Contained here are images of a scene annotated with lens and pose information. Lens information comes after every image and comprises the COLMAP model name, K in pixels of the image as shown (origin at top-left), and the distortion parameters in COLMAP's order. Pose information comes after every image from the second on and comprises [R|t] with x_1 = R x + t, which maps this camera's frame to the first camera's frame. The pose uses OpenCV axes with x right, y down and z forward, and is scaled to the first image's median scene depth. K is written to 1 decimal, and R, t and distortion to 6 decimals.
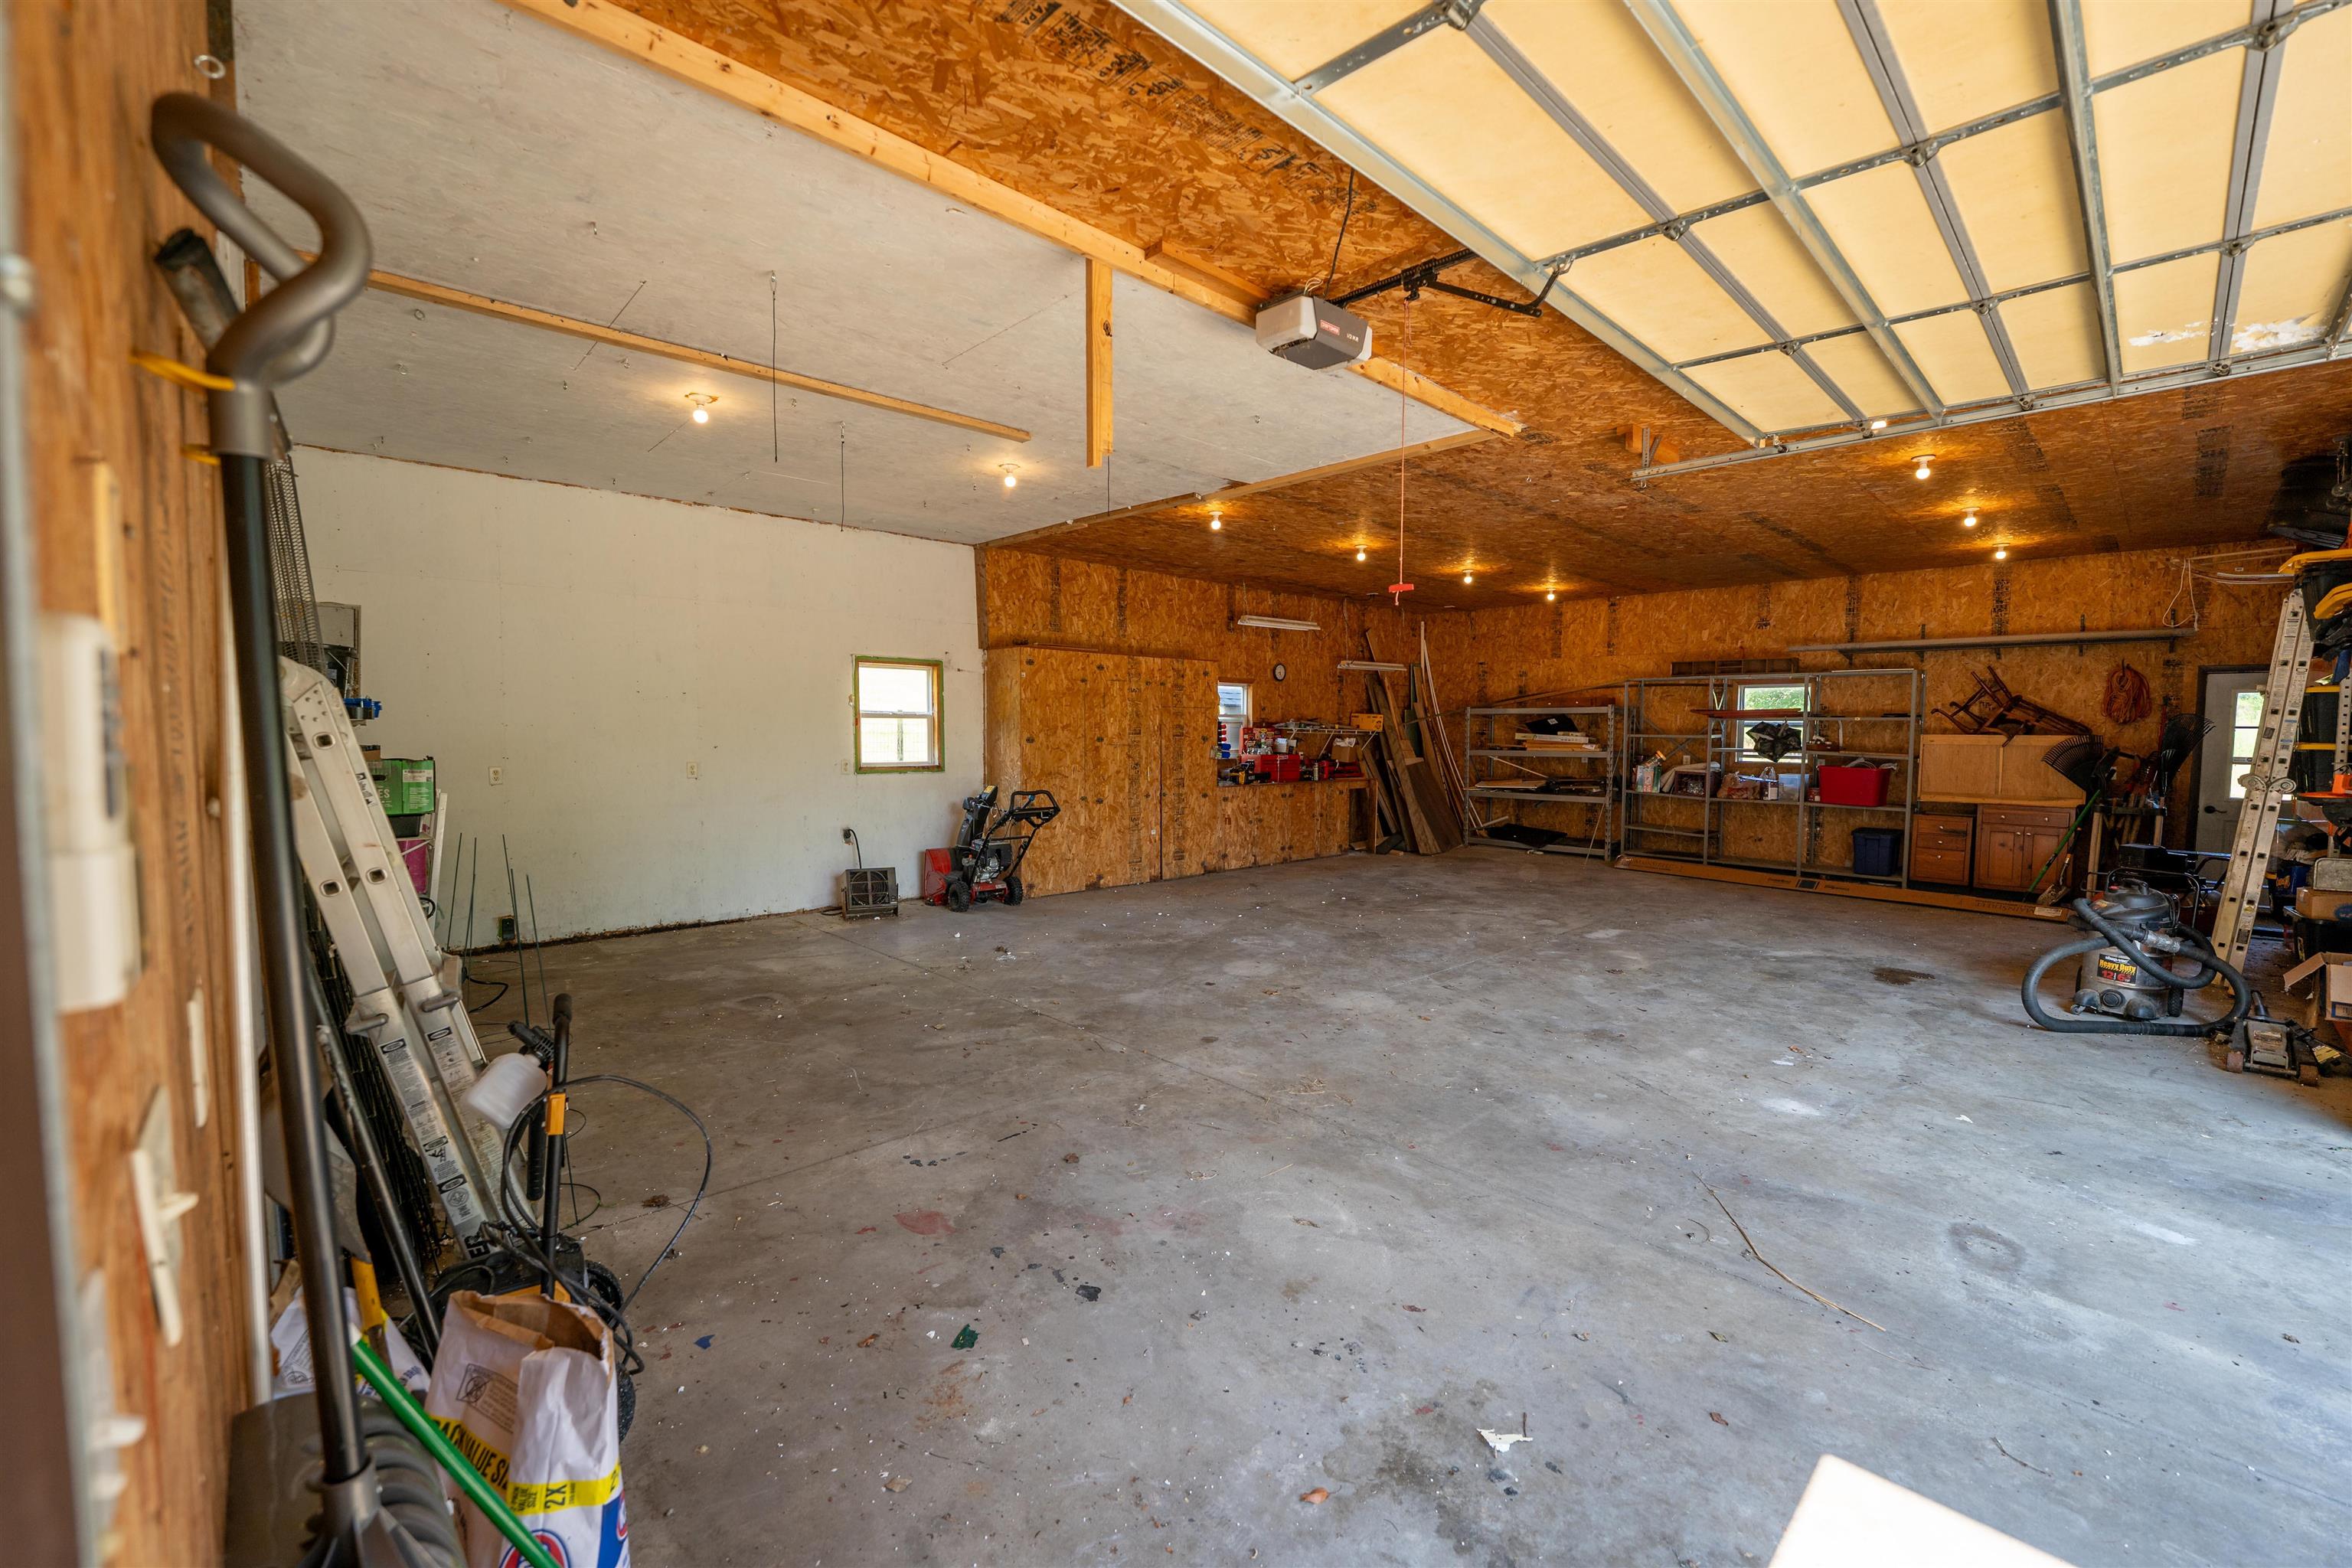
lens RADIAL K [[973.8, 0, 1176.0], [0, 973.8, 784.0], [0, 0, 1]] dist [-0.032311, 0.007552]
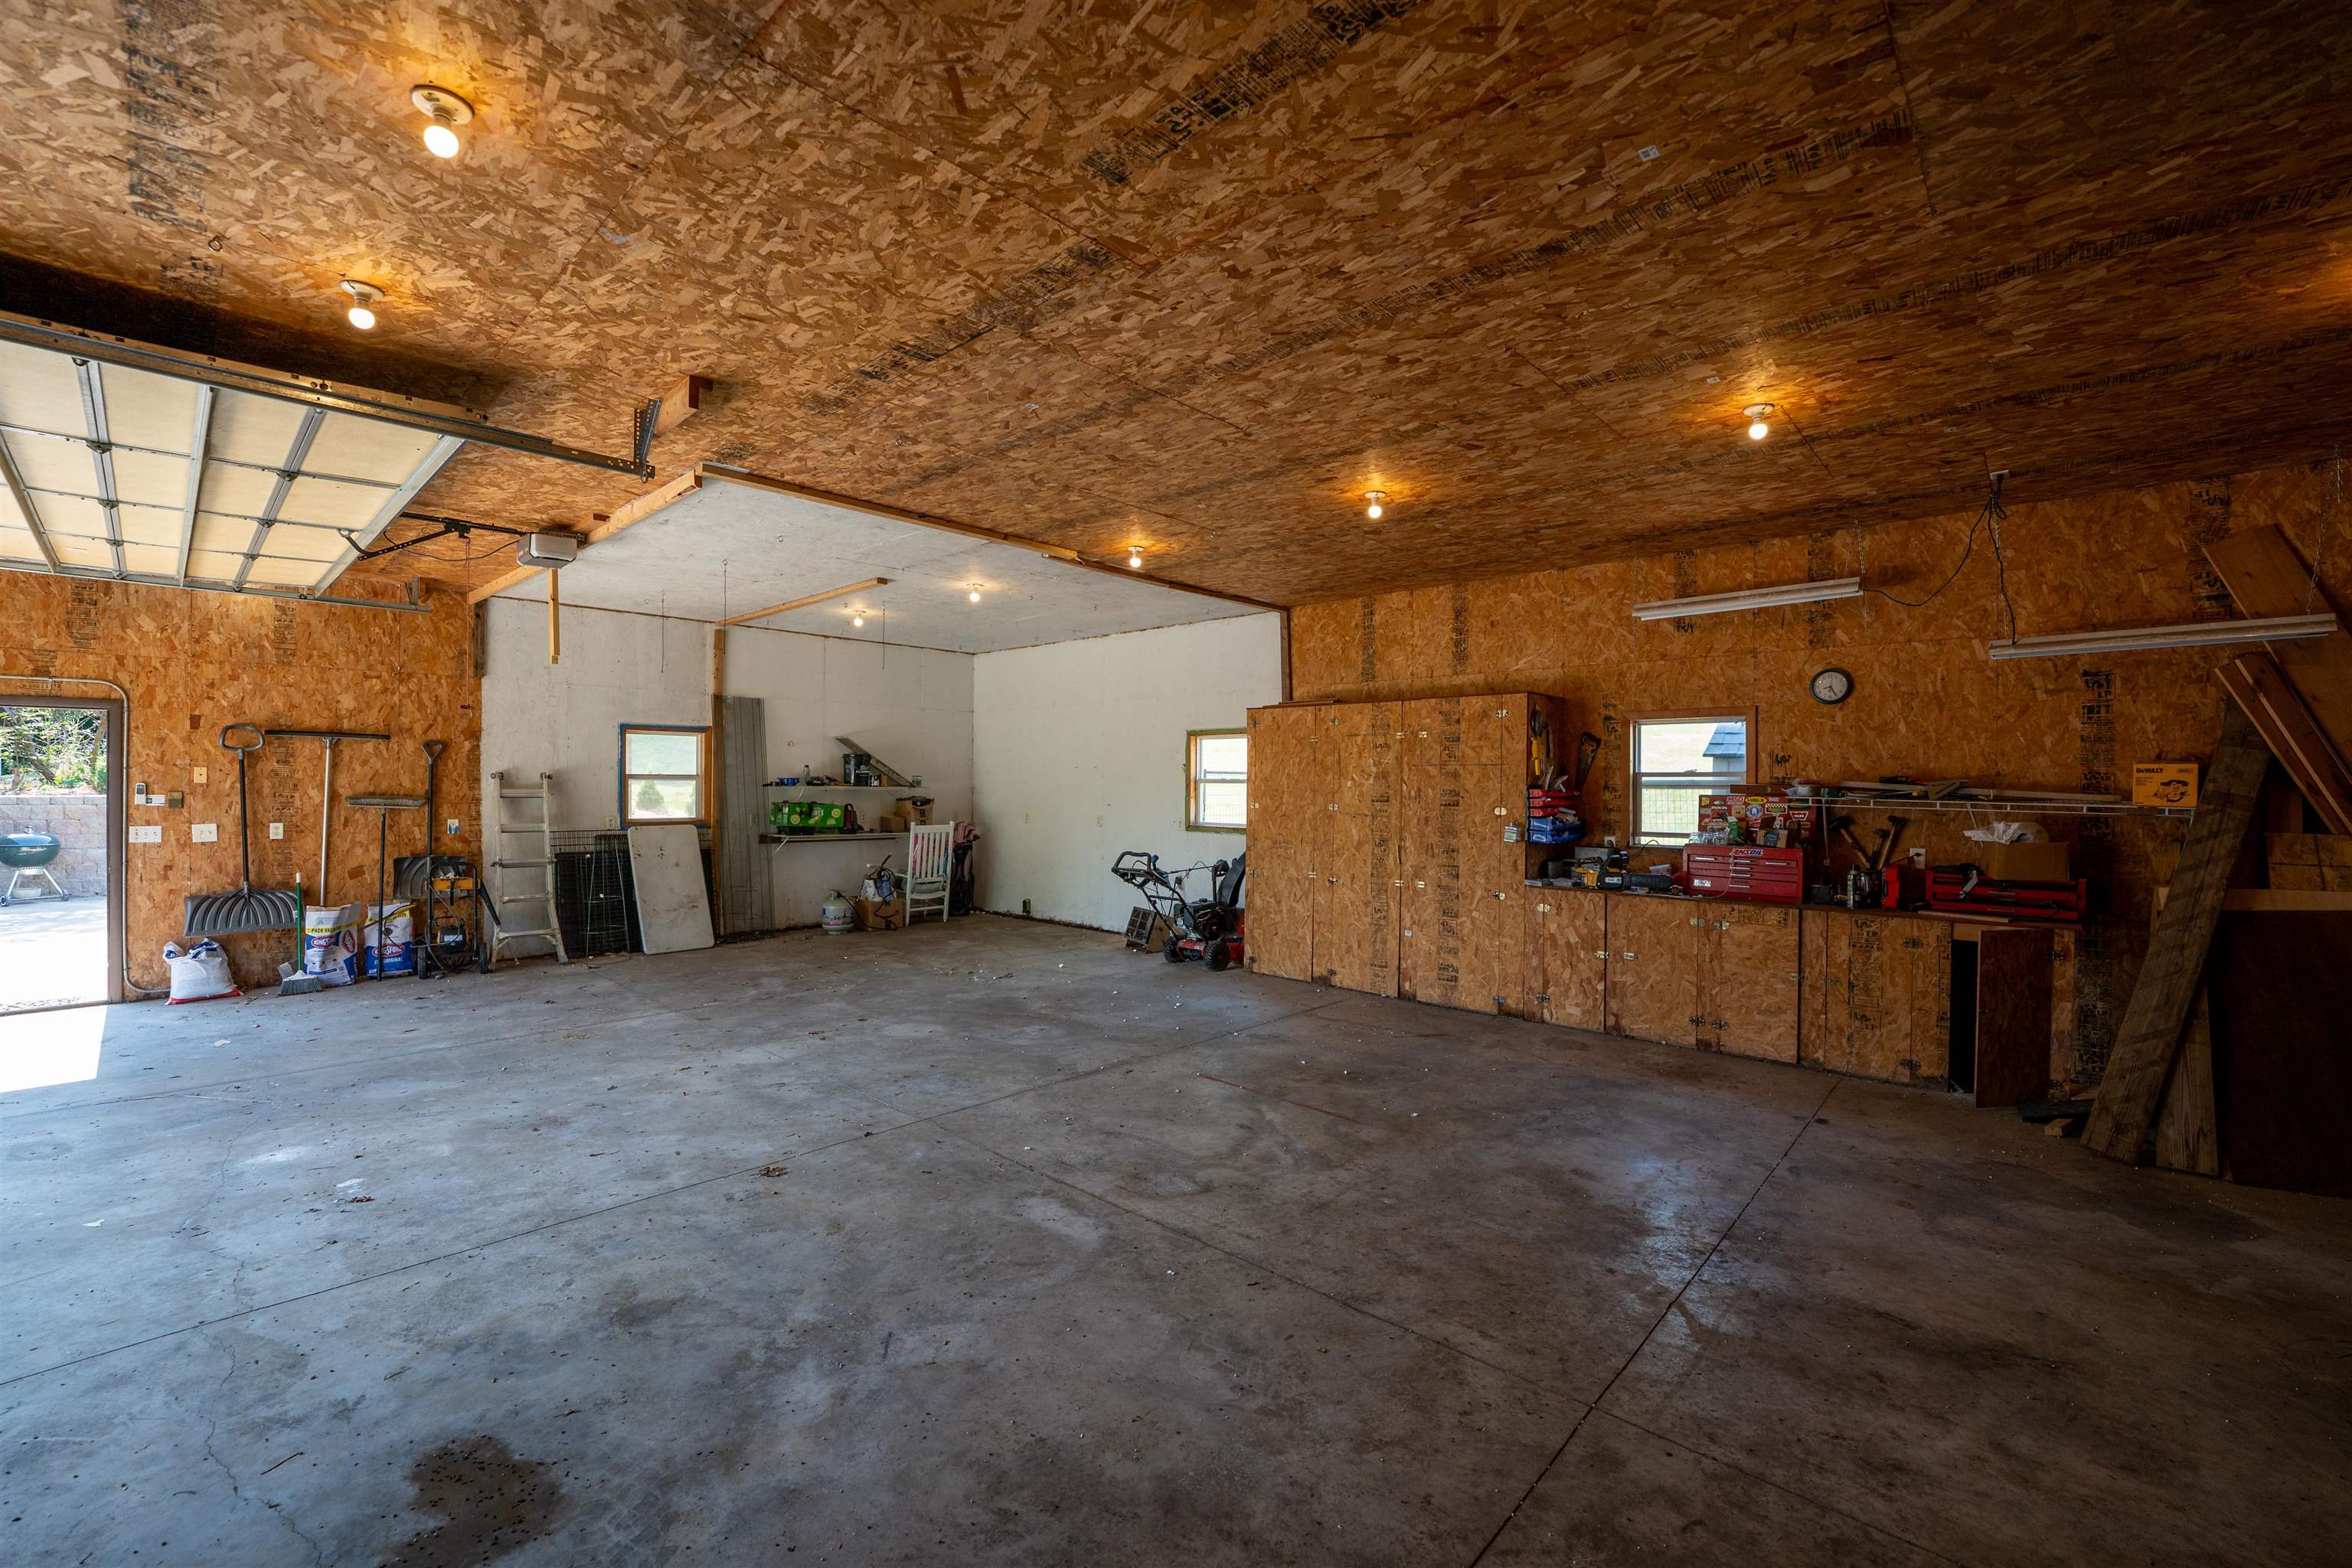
lens RADIAL K [[973.8, 0, 1176.0], [0, 973.8, 784.0], [0, 0, 1]] dist [-0.032311, 0.007552]
pose [[0.059307, -0.003533, -0.998234, 1.300308], [-0.061749, 0.998066, -0.007201, -0.089198], [0.996328, 0.062067, 0.058974, 1.417777]]
